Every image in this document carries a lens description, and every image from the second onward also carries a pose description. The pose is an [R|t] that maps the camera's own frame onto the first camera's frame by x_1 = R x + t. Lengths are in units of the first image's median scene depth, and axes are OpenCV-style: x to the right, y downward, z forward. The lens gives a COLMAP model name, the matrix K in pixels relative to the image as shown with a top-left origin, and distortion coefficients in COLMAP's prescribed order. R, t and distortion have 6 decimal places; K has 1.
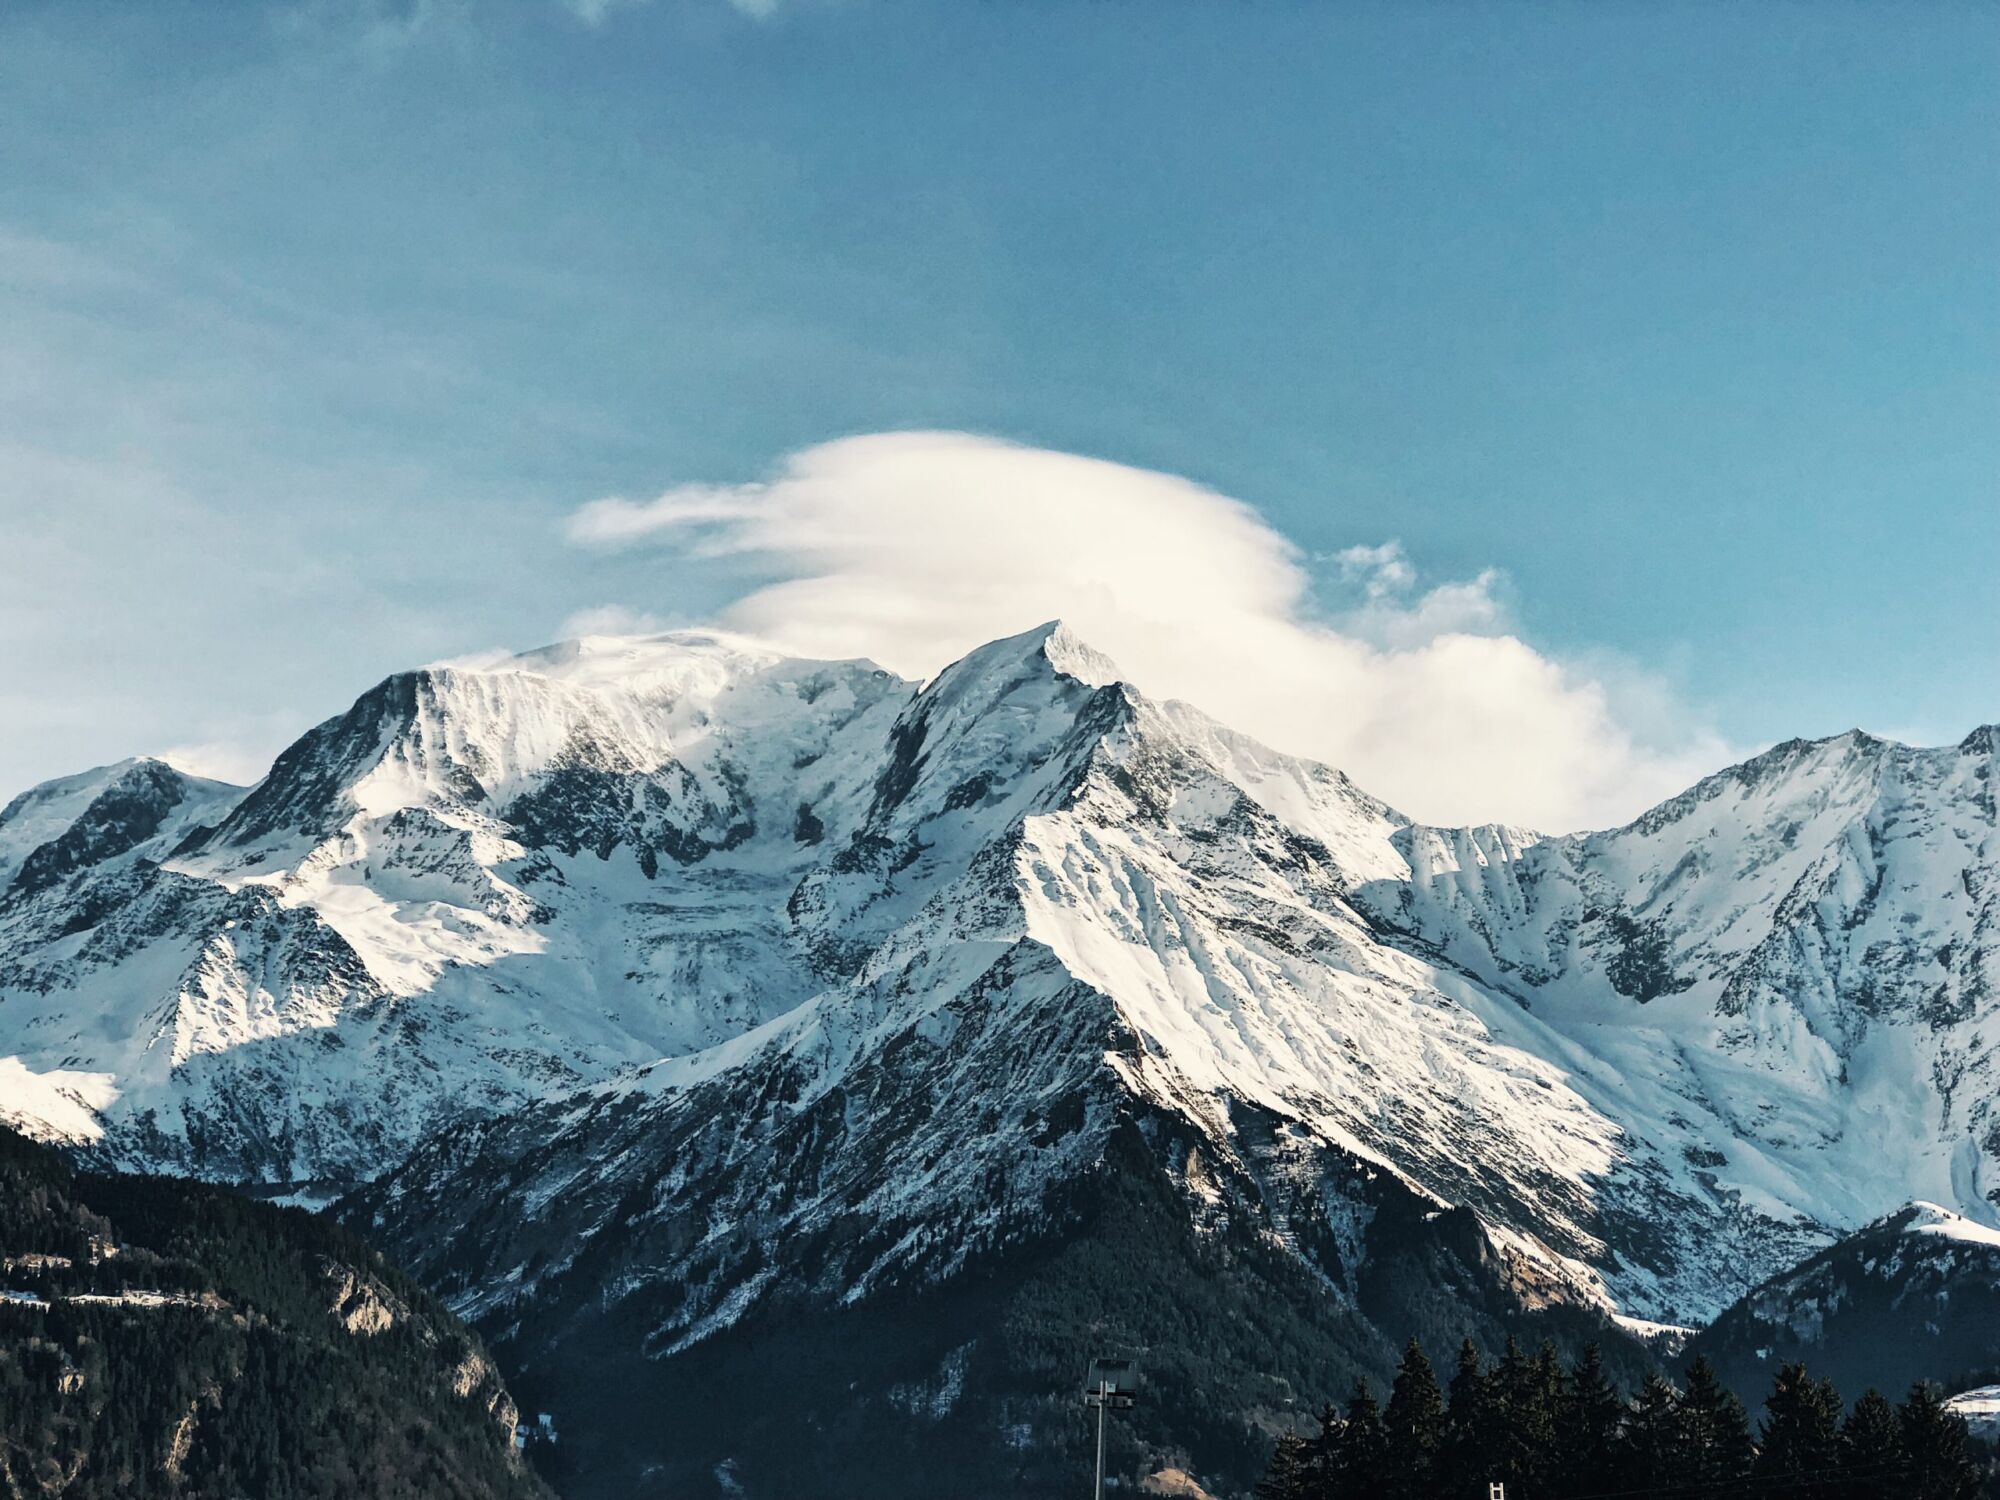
lens RADIAL K [[3346.3, 0, 1013.8], [0, 3346.3, 748.9], [0, 0, 1]] dist [0.016894, 0.000000]
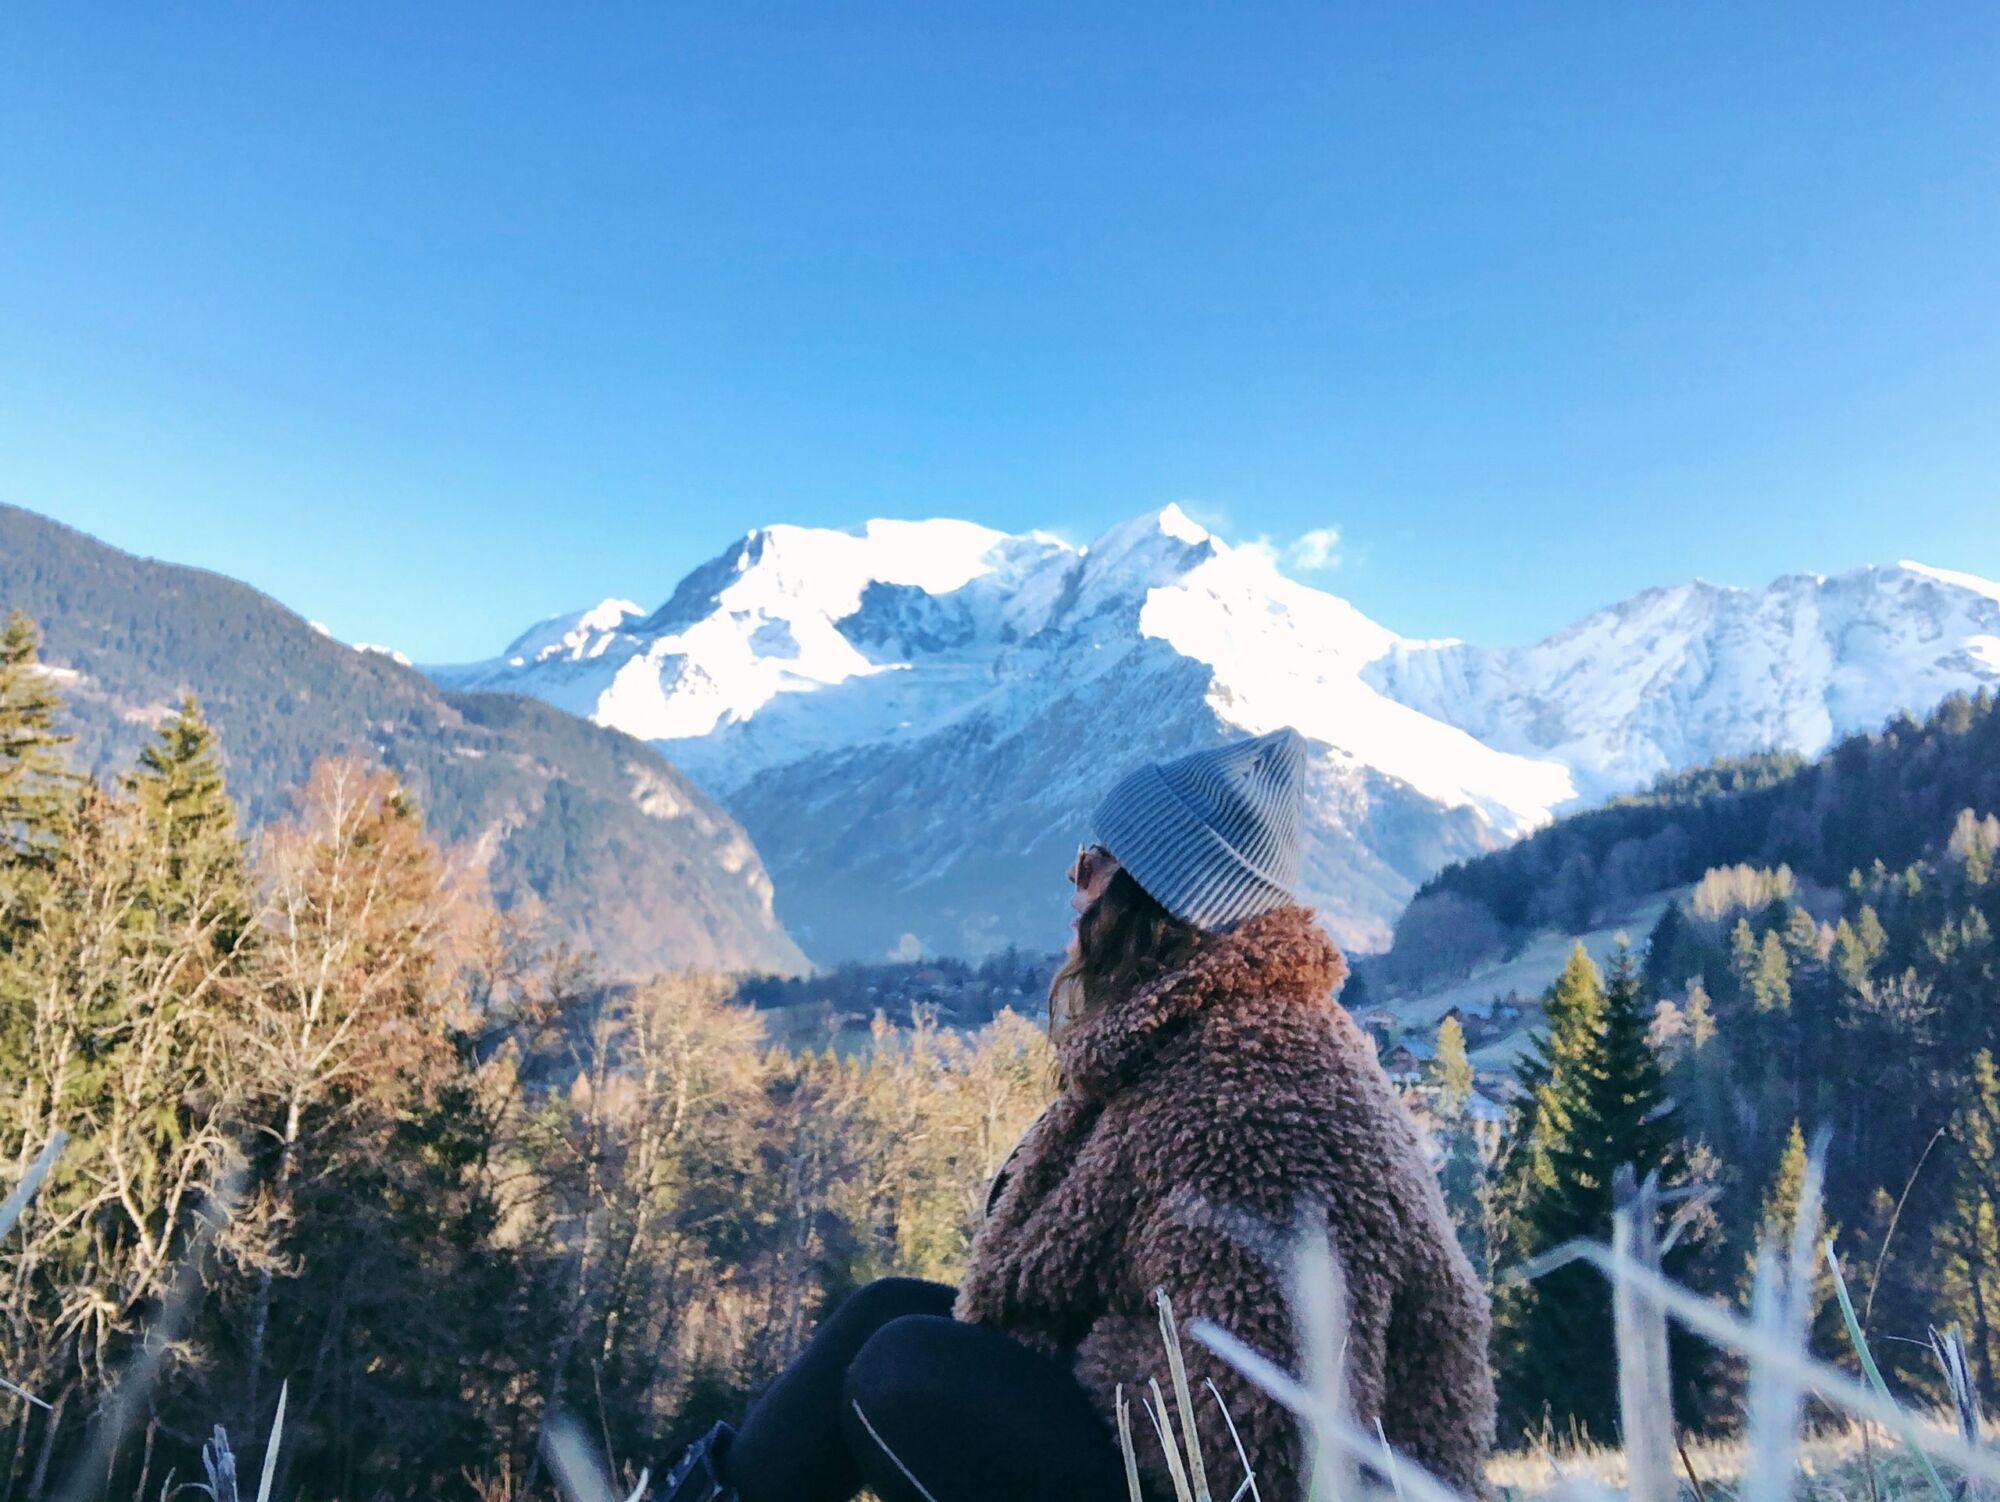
lens RADIAL K [[1820.0, 0, 981.7], [0, 1820.0, 757.8], [0, 0, 1]] dist [0.013355, 0.000000]
pose [[0.996427, 0.024751, -0.080756, -0.003910], [-0.023329, 0.999557, 0.018507, 0.082834], [0.081178, -0.016557, 0.996562, 0.176939]]
